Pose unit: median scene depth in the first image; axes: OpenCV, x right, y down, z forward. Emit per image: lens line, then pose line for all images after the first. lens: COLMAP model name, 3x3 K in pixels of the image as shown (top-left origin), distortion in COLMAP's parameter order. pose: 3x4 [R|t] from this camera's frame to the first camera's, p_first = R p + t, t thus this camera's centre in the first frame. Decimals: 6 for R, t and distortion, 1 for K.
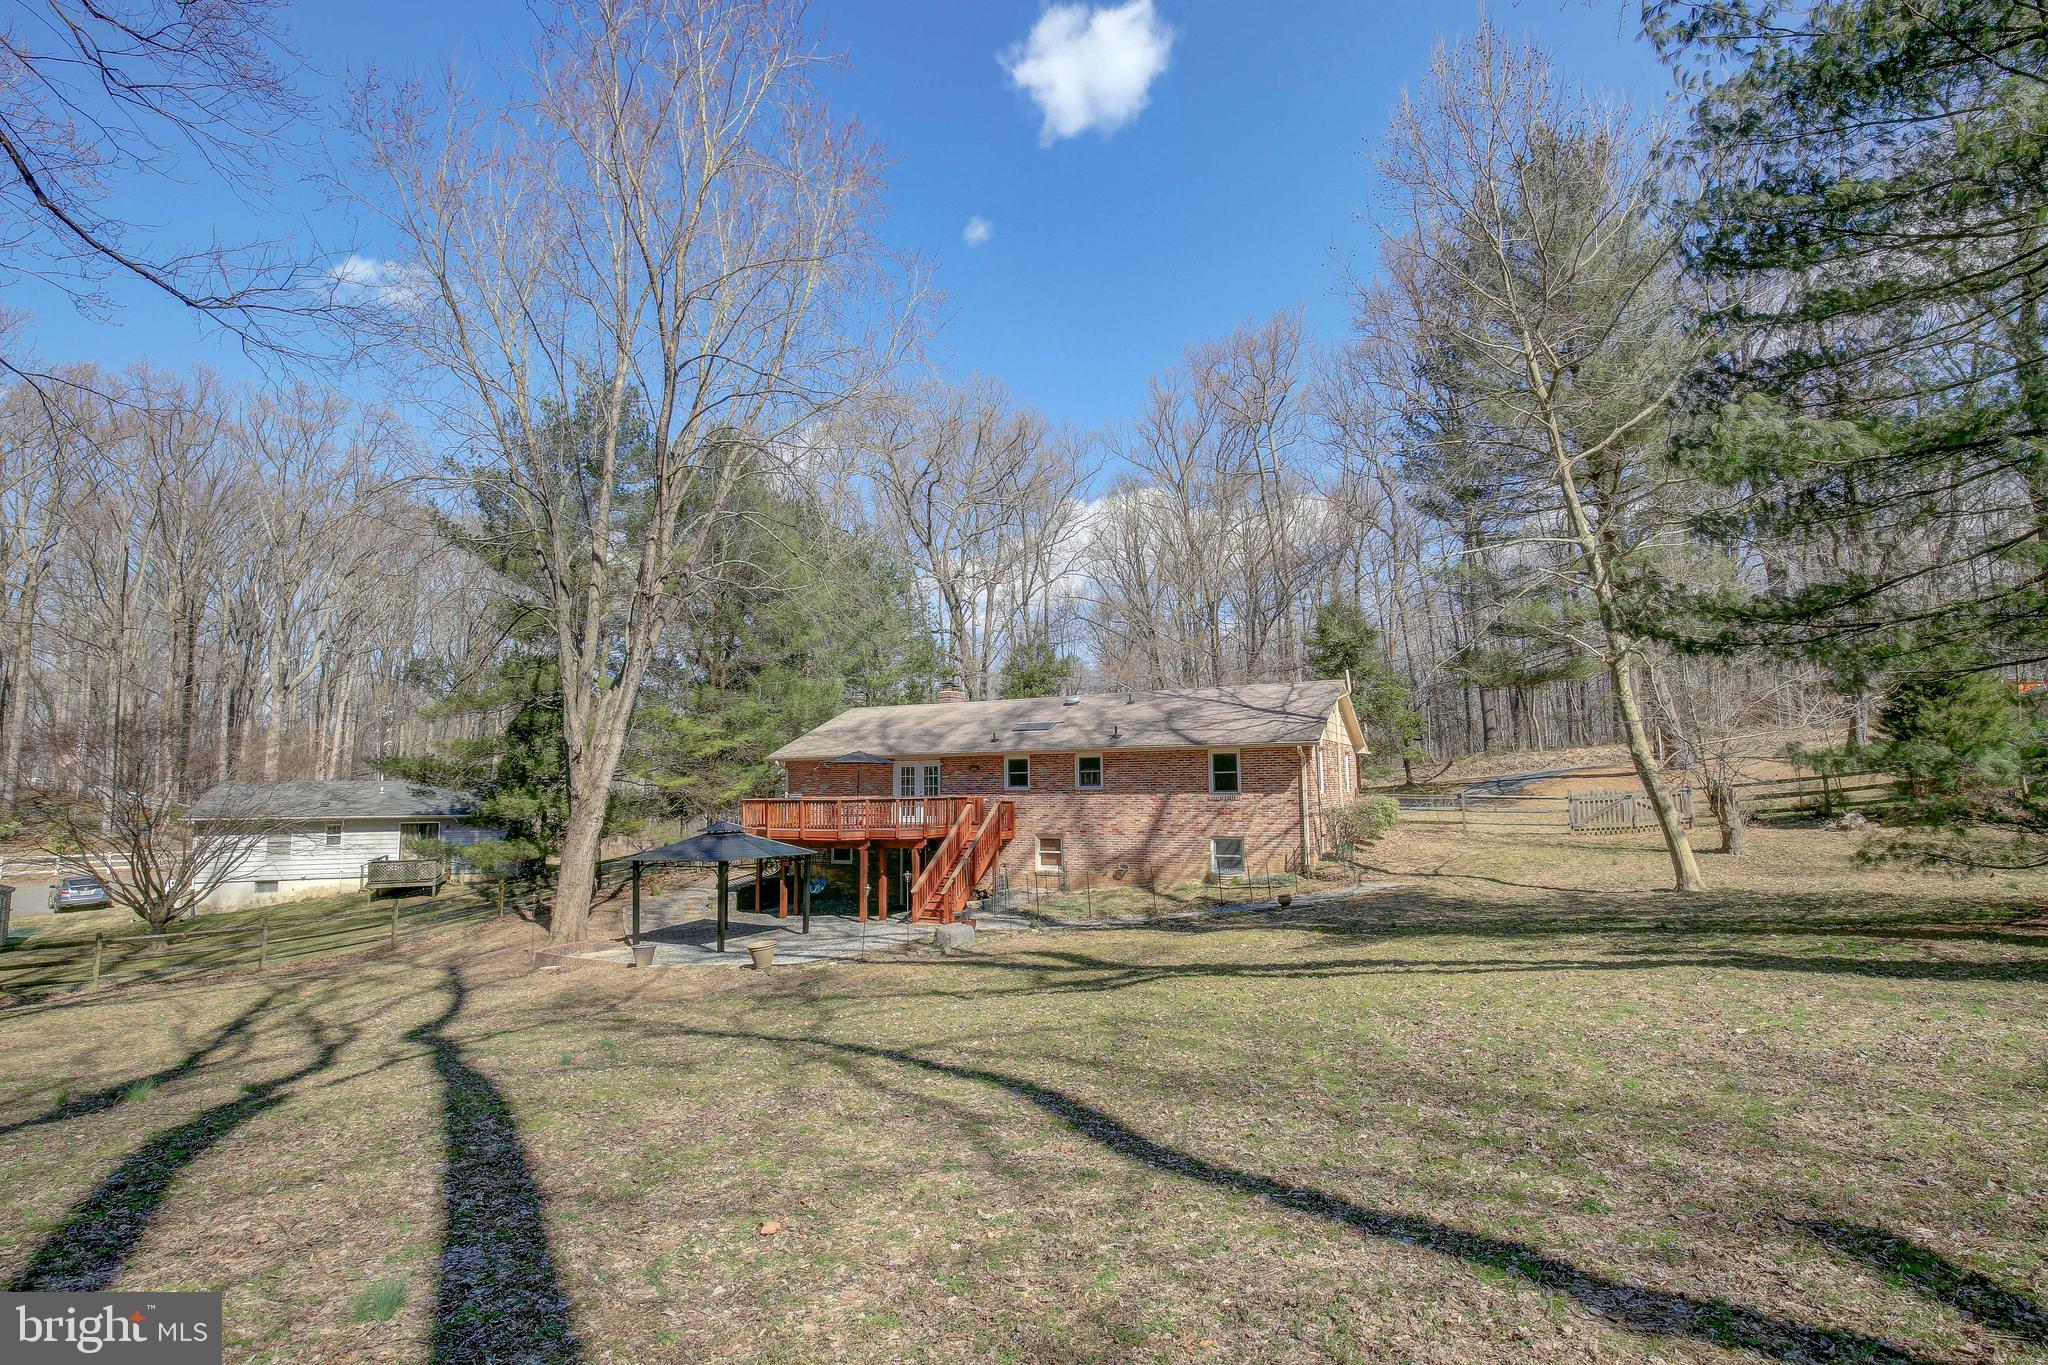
lens RADIAL K [[927.8, 0, 1020.4], [0, 927.8, 759.9], [0, 0, 1]] dist [-0.033477, 0.000304]
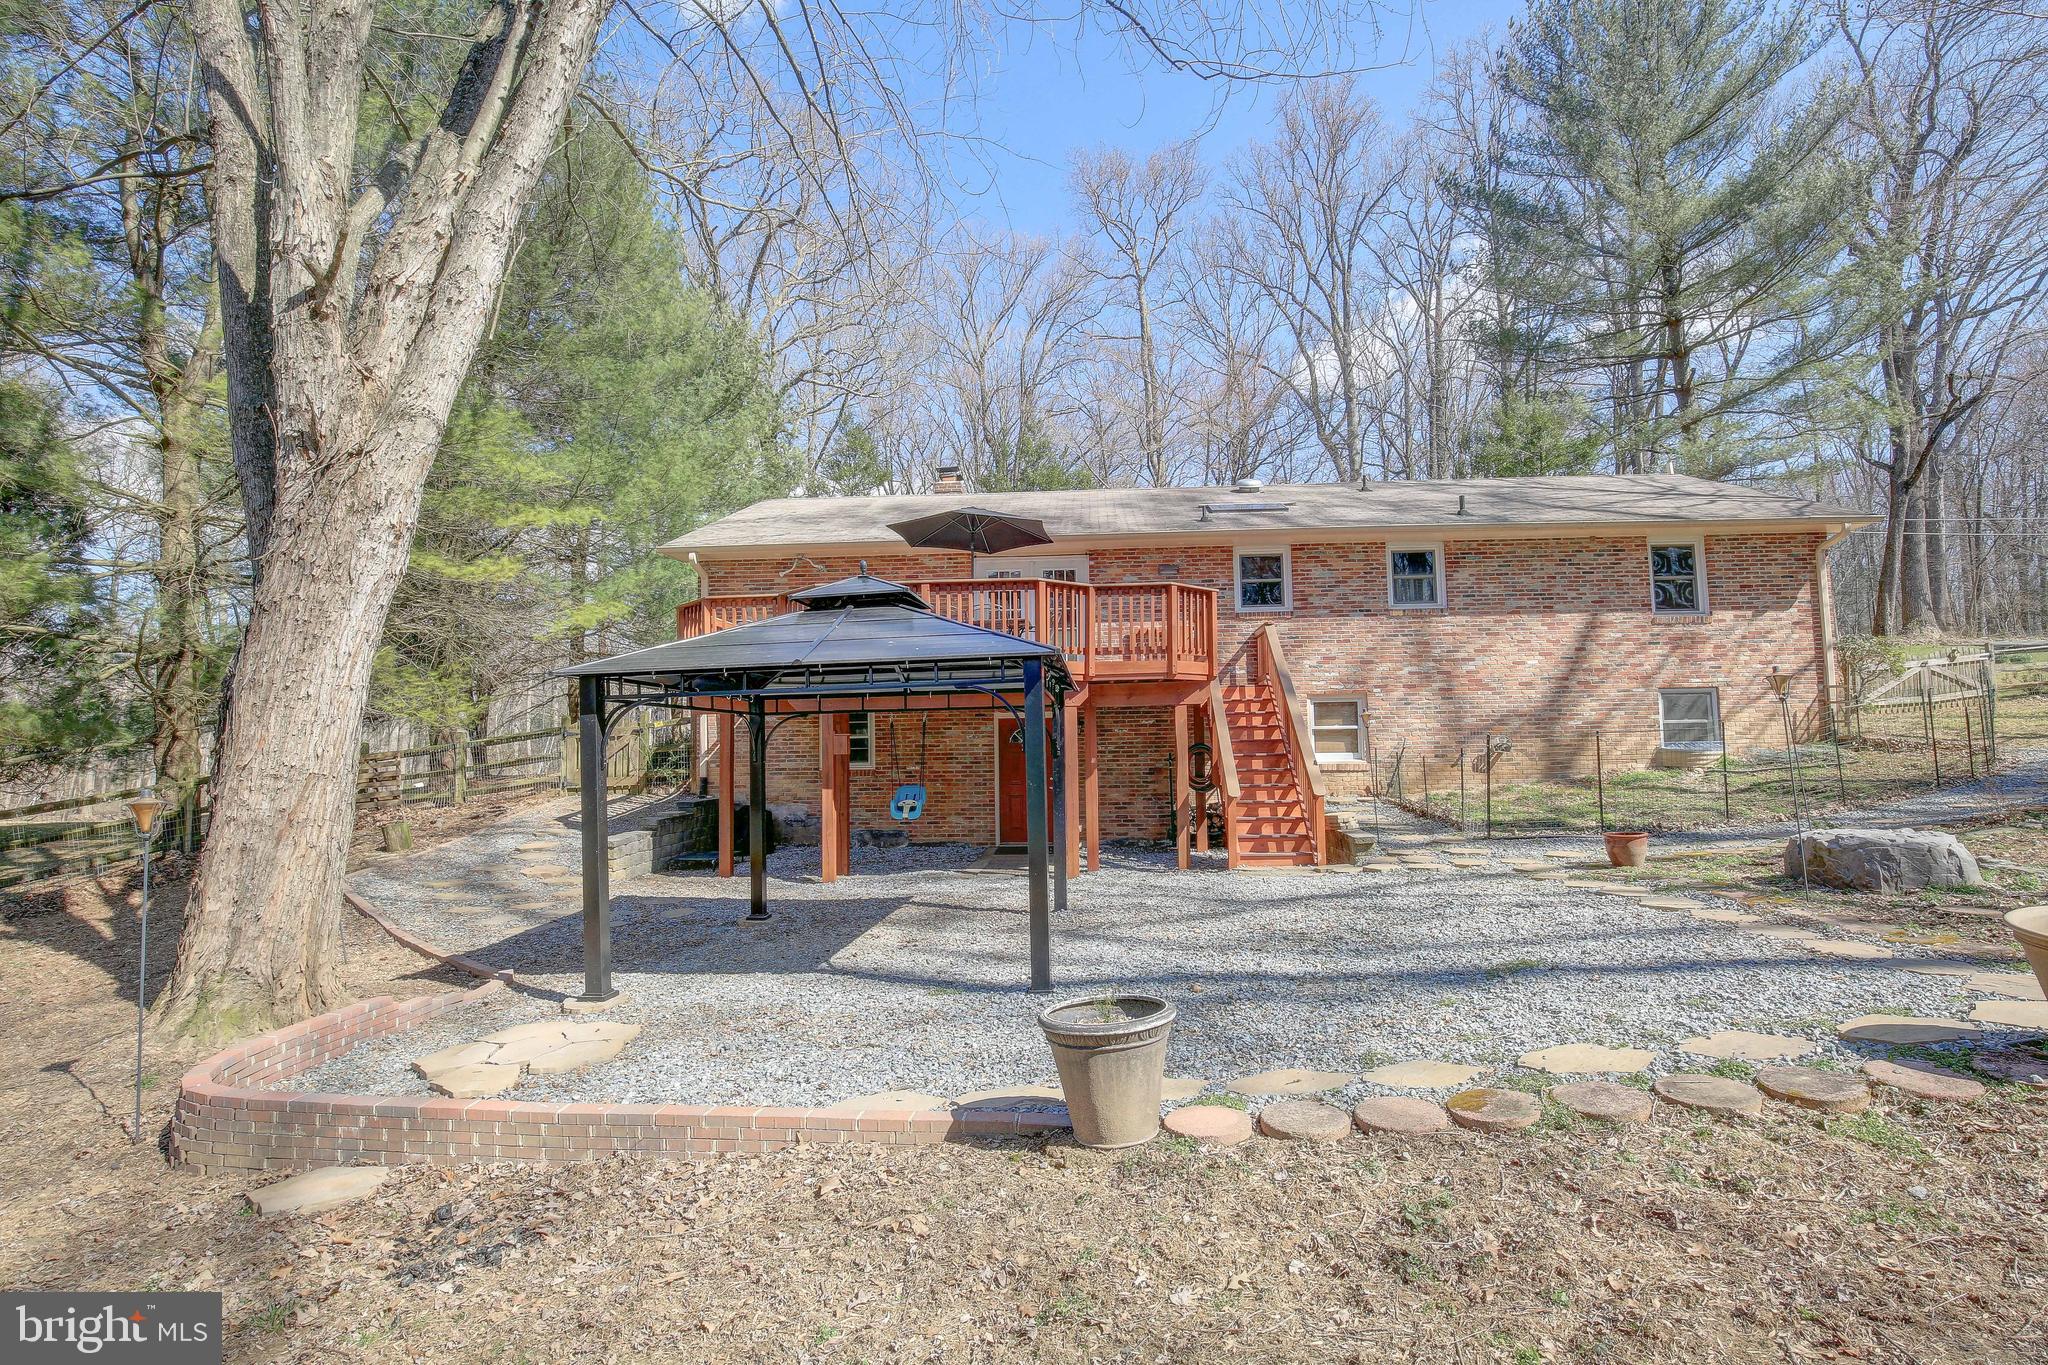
lens RADIAL K [[927.8, 0, 1020.4], [0, 927.8, 759.9], [0, 0, 1]] dist [-0.033477, 0.000304]
pose [[0.910098, -0.004633, 0.414367, -0.385906], [-0.008118, 0.999546, 0.029005, 0.114133], [-0.414313, -0.029762, 0.909648, 0.650932]]
